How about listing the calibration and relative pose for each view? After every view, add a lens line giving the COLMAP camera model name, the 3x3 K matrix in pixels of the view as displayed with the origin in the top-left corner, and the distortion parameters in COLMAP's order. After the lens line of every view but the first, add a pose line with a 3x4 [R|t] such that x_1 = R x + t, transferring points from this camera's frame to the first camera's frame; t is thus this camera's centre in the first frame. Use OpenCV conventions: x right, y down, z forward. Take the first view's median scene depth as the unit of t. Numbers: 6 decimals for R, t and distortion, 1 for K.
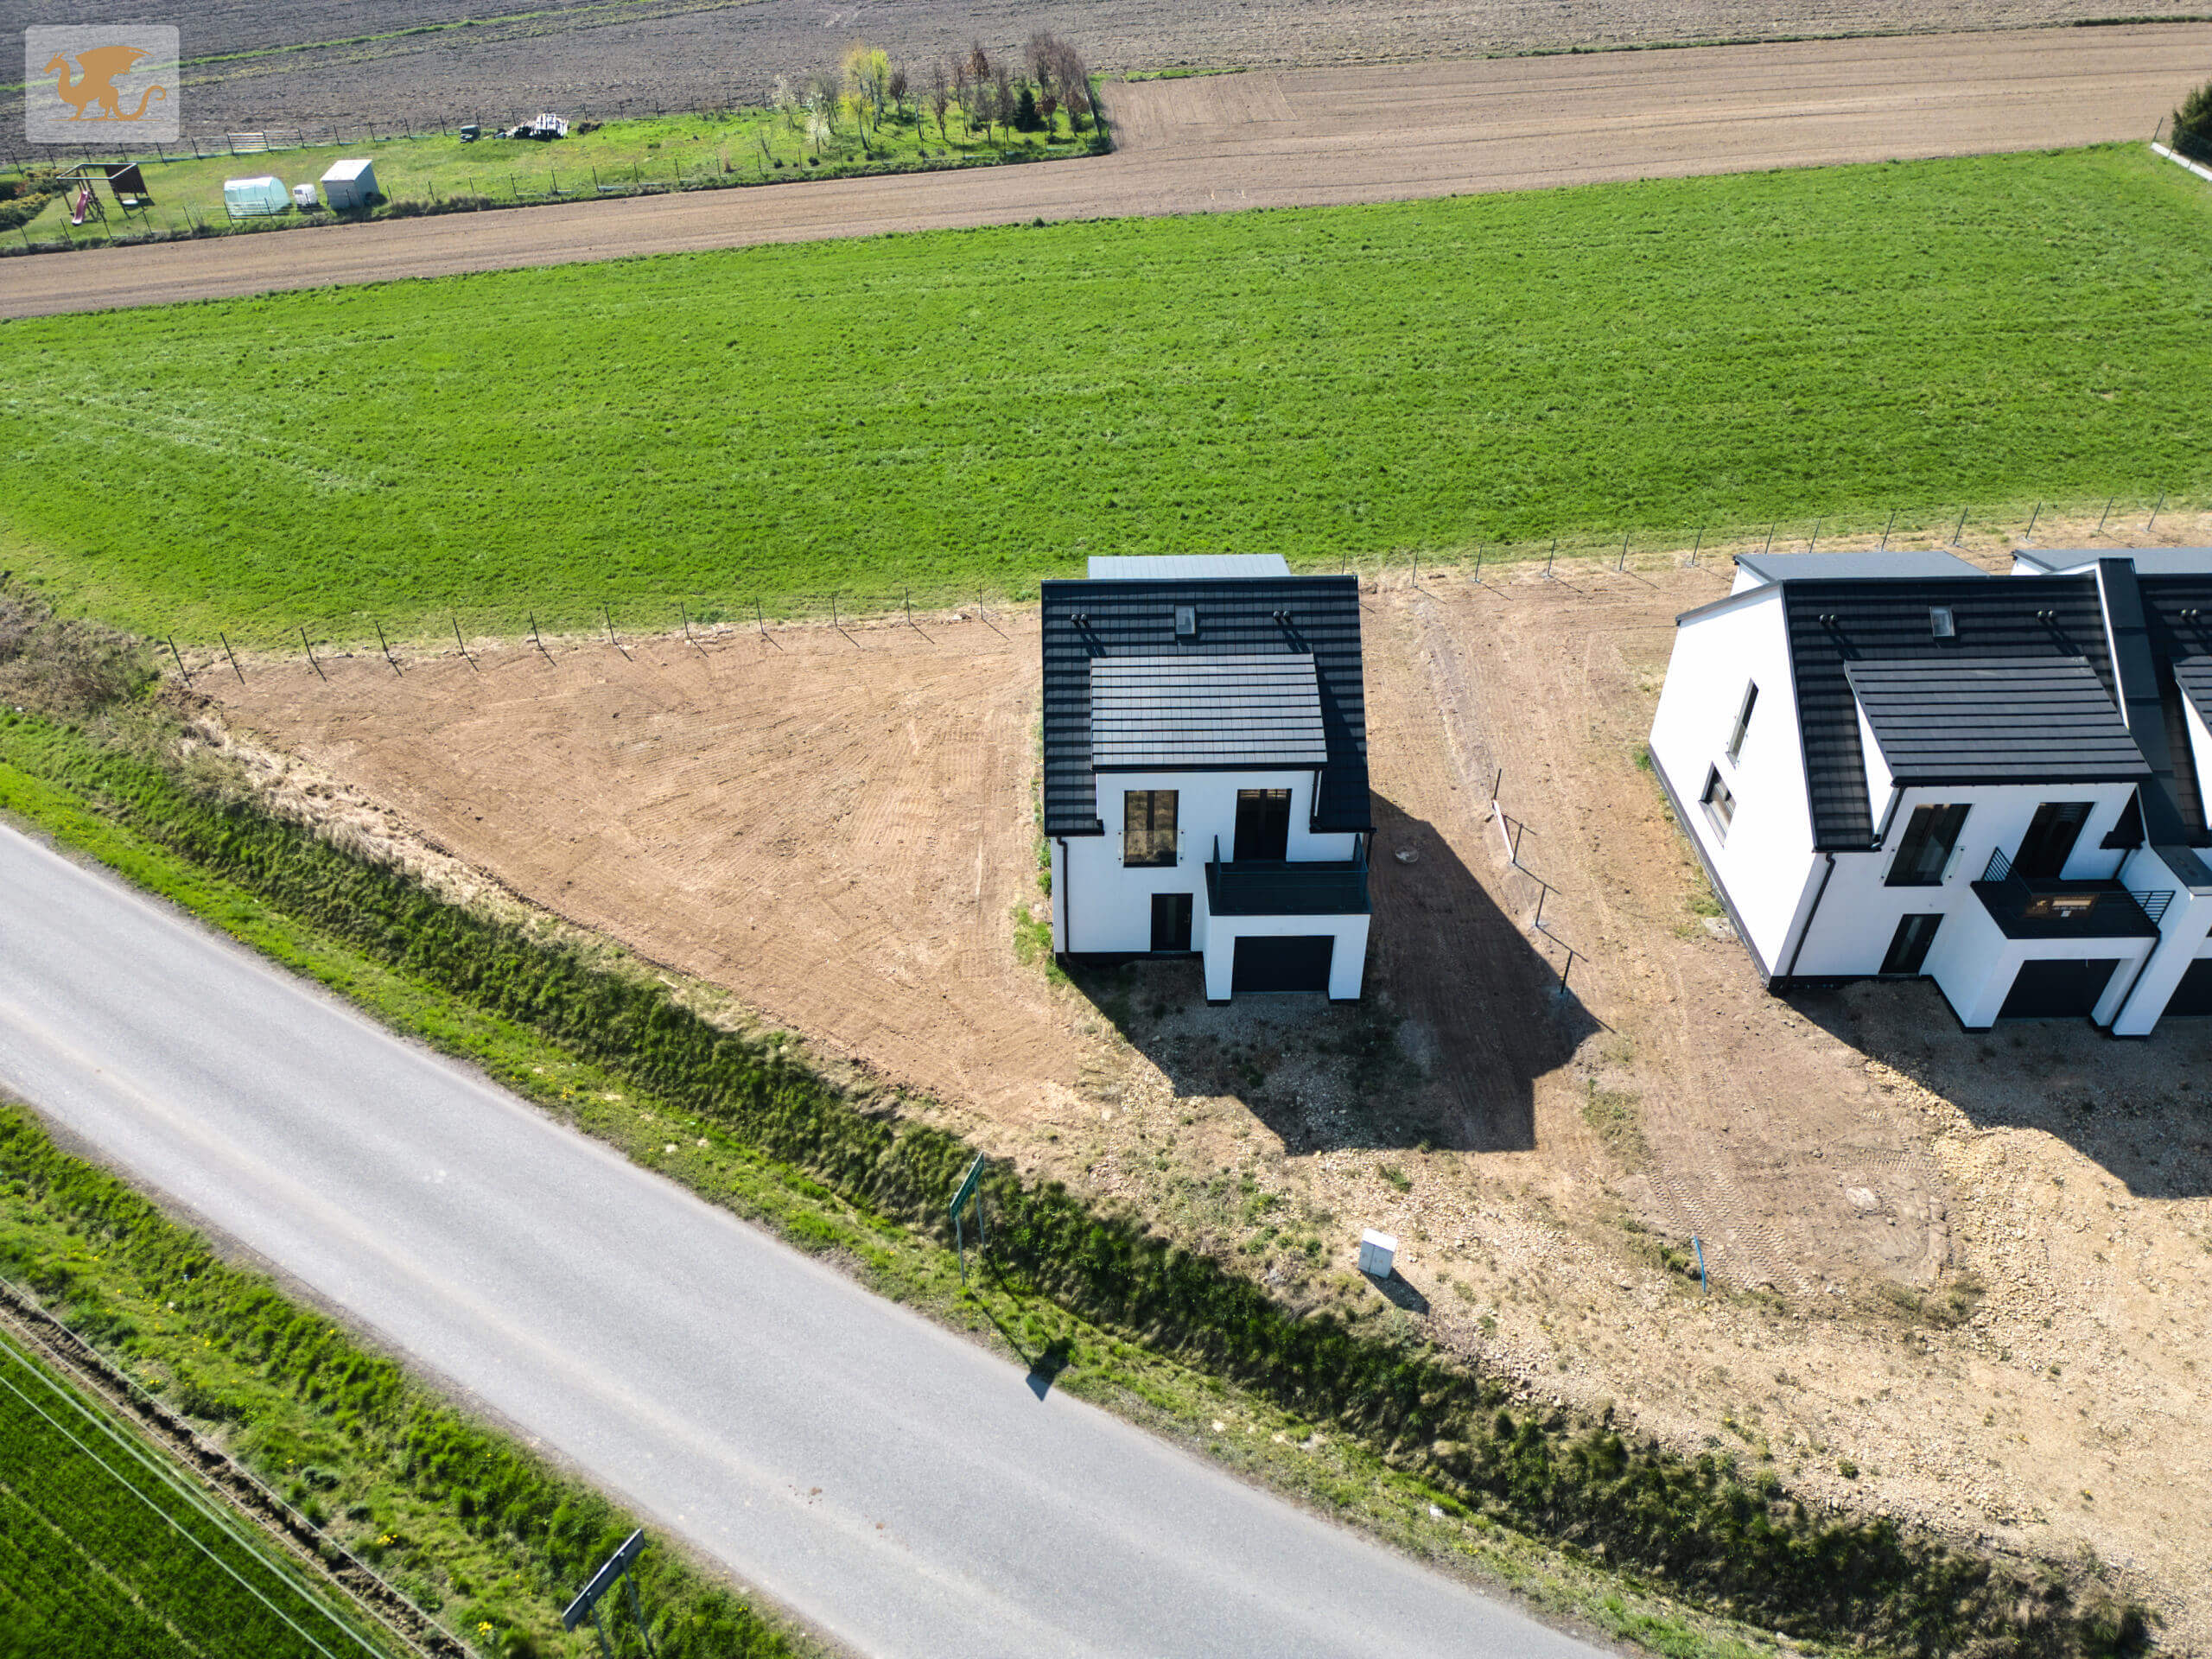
lens RADIAL K [[1538.5, 0, 1106.0], [0, 1538.5, 829.5], [0, 0, 1]] dist [0.088739, -0.069701]
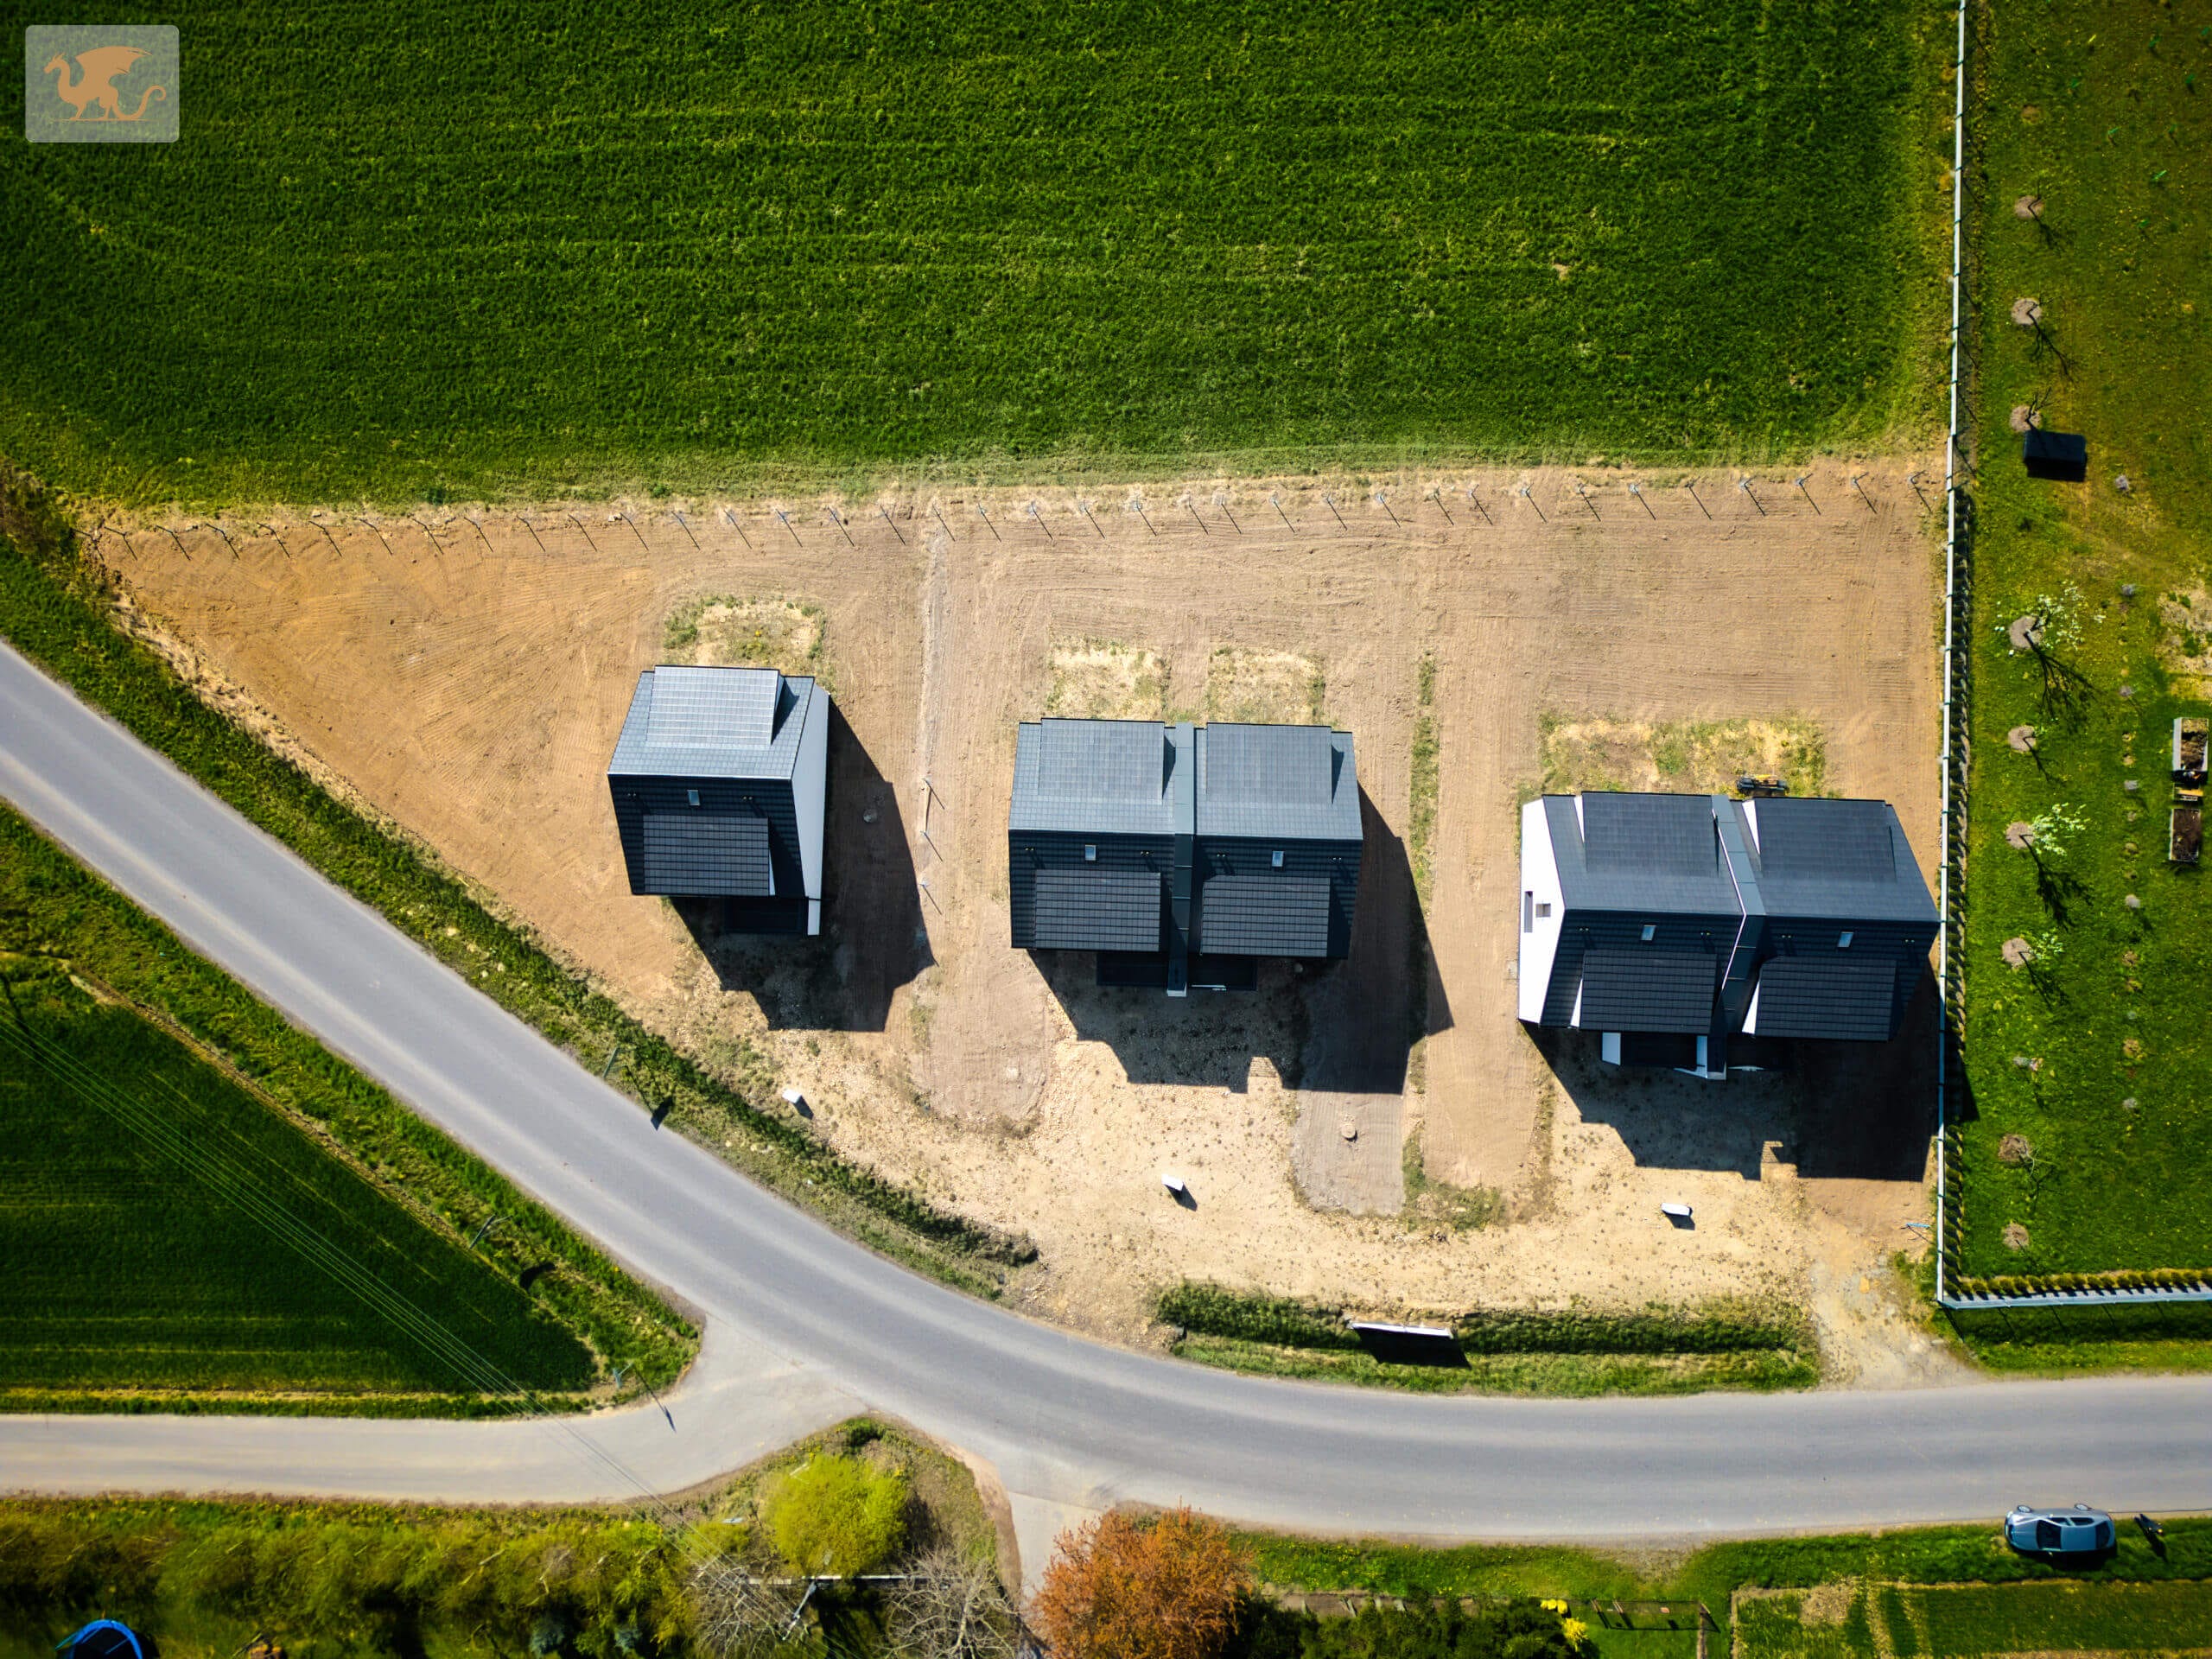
lens RADIAL K [[1618.7, 0, 1112.6], [0, 1618.7, 828.6], [0, 0, 1]] dist [0.090017, -0.082788]
pose [[0.998502, 0.048321, -0.025675, 0.647894], [-0.013110, 0.666822, 0.745102, -1.685794], [0.053125, -0.743649, 0.666457, -0.276365]]
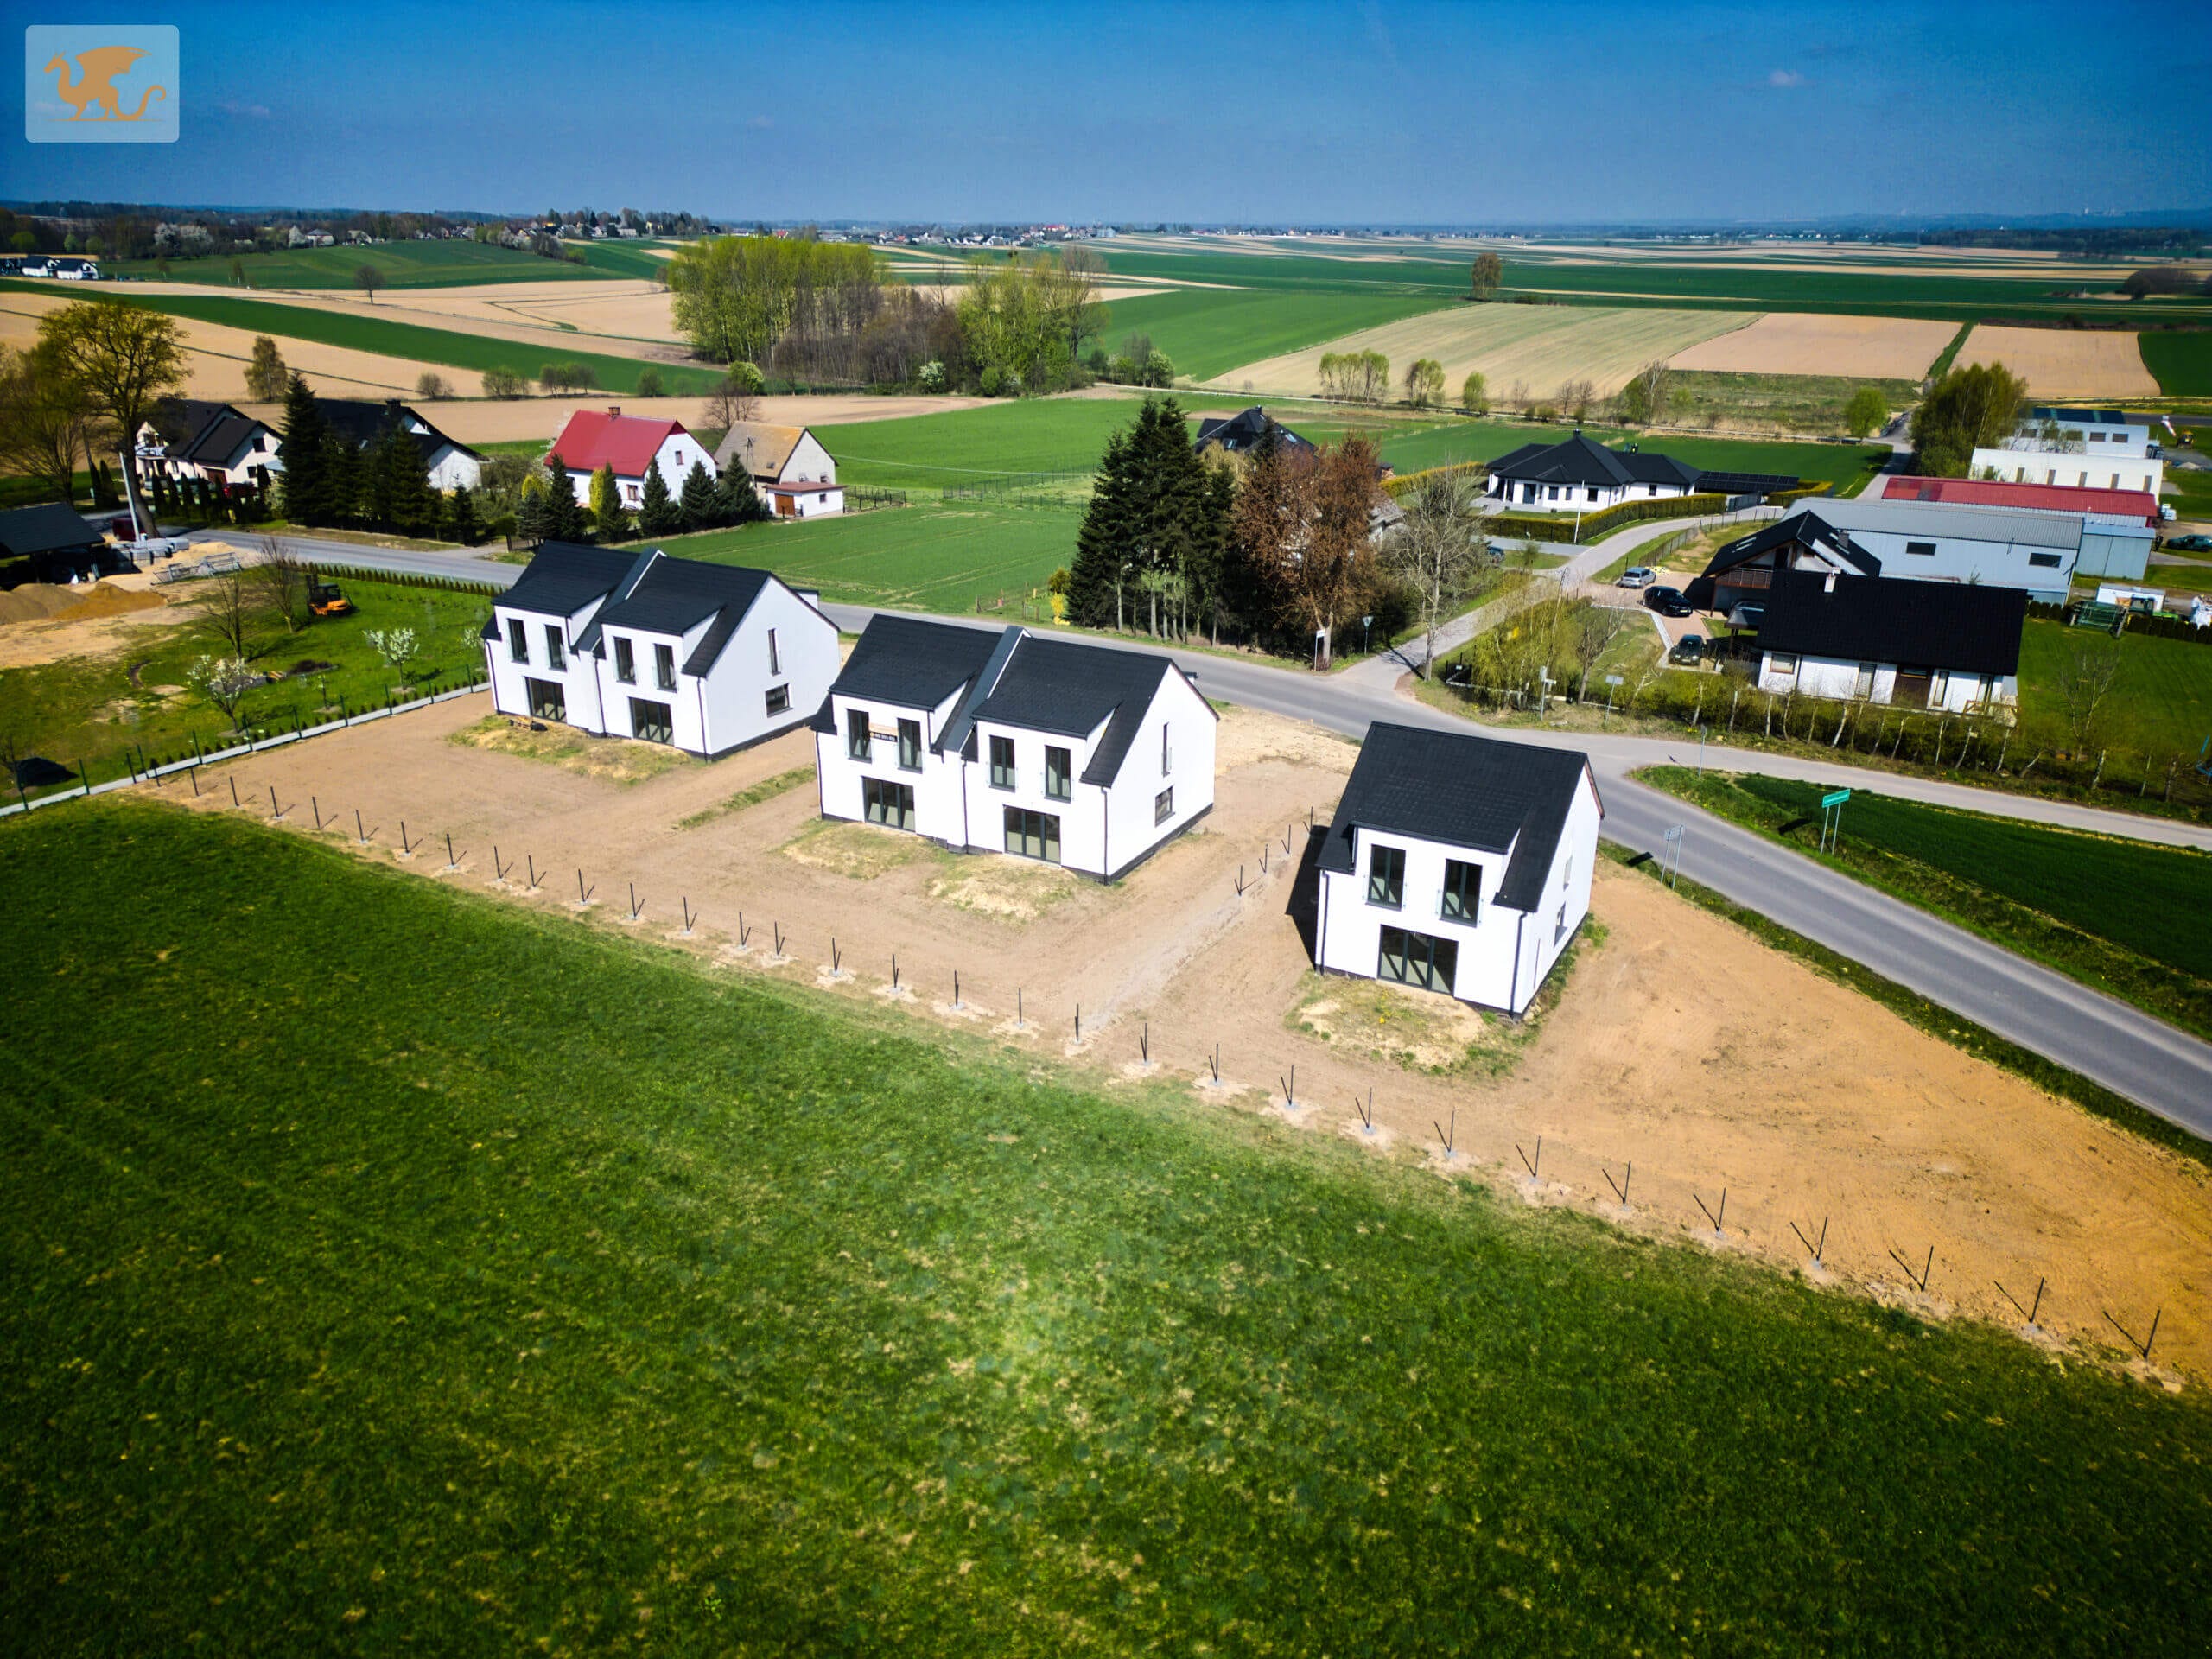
lens RADIAL K [[1568.1, 0, 1123.8], [0, 1568.1, 780.5], [0, 0, 1]] dist [0.091570, -0.083231]
pose [[-0.869970, -0.166569, 0.464119, -0.398600], [0.302538, 0.562946, 0.769131, -1.569799], [-0.389387, 0.809535, -0.439353, 2.048618]]
